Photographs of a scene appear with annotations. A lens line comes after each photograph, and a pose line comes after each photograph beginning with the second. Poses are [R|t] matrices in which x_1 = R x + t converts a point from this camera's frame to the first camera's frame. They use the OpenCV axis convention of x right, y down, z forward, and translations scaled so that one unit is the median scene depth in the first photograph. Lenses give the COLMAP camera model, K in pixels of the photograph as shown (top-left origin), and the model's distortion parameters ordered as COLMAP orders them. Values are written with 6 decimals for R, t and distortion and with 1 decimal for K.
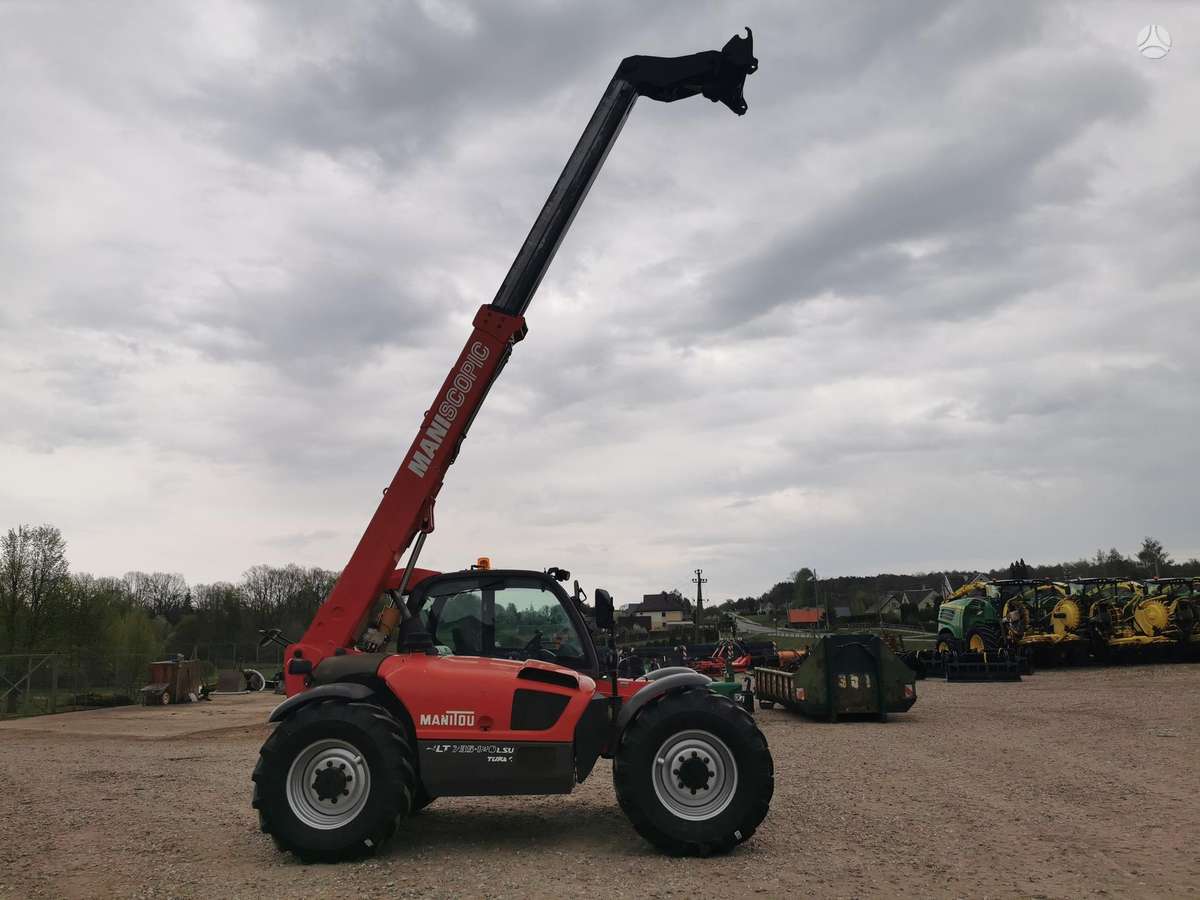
lens RADIAL K [[919.1, 0, 597.3], [0, 919.1, 447.6], [0, 0, 1]] dist [0.056749, -0.071470]
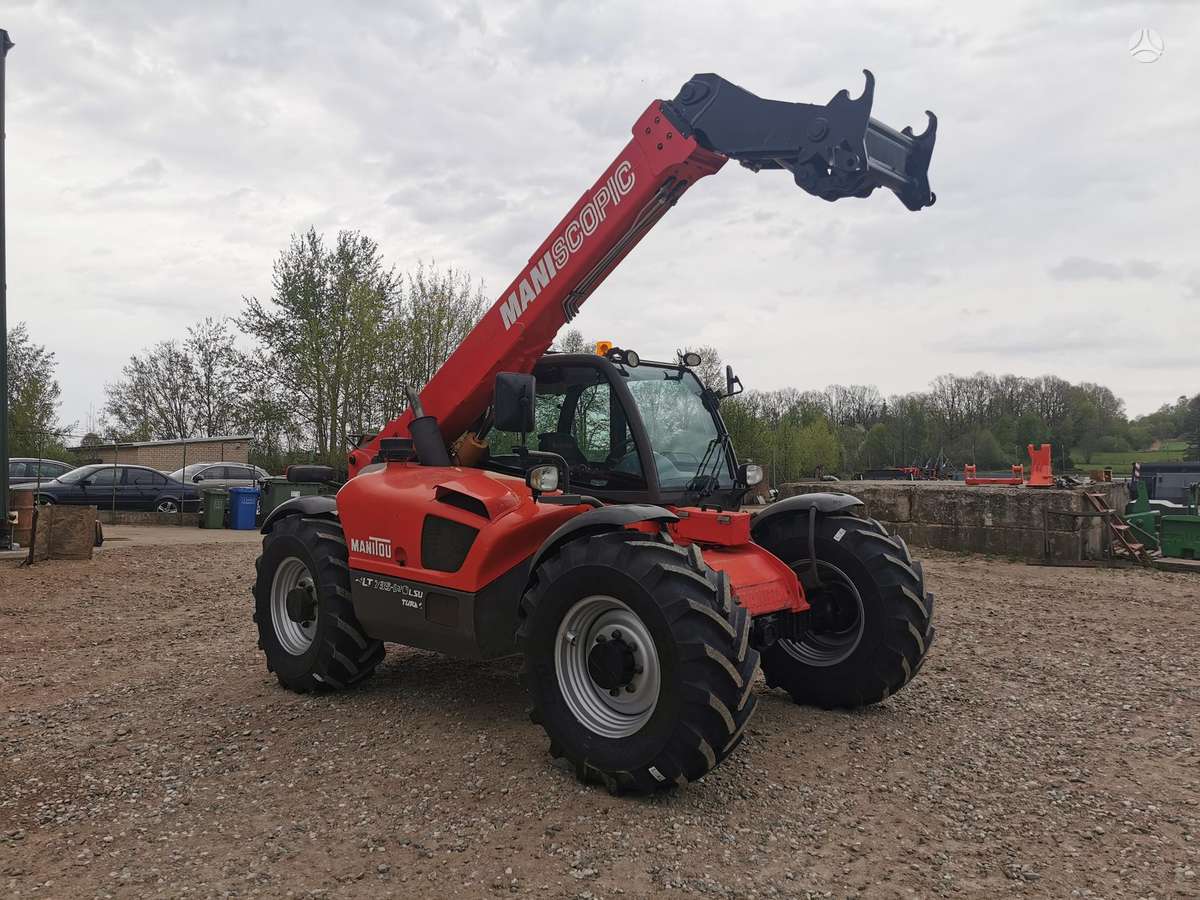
lens RADIAL K [[919.1, 0, 604.6], [0, 919.1, 455.7], [0, 0, 1]] dist [0.056749, -0.071470]
pose [[0.760330, 0.014590, -0.649373, 0.452111], [0.123578, 0.978237, 0.166673, 0.105292], [0.637673, -0.206975, 0.741980, 0.522737]]
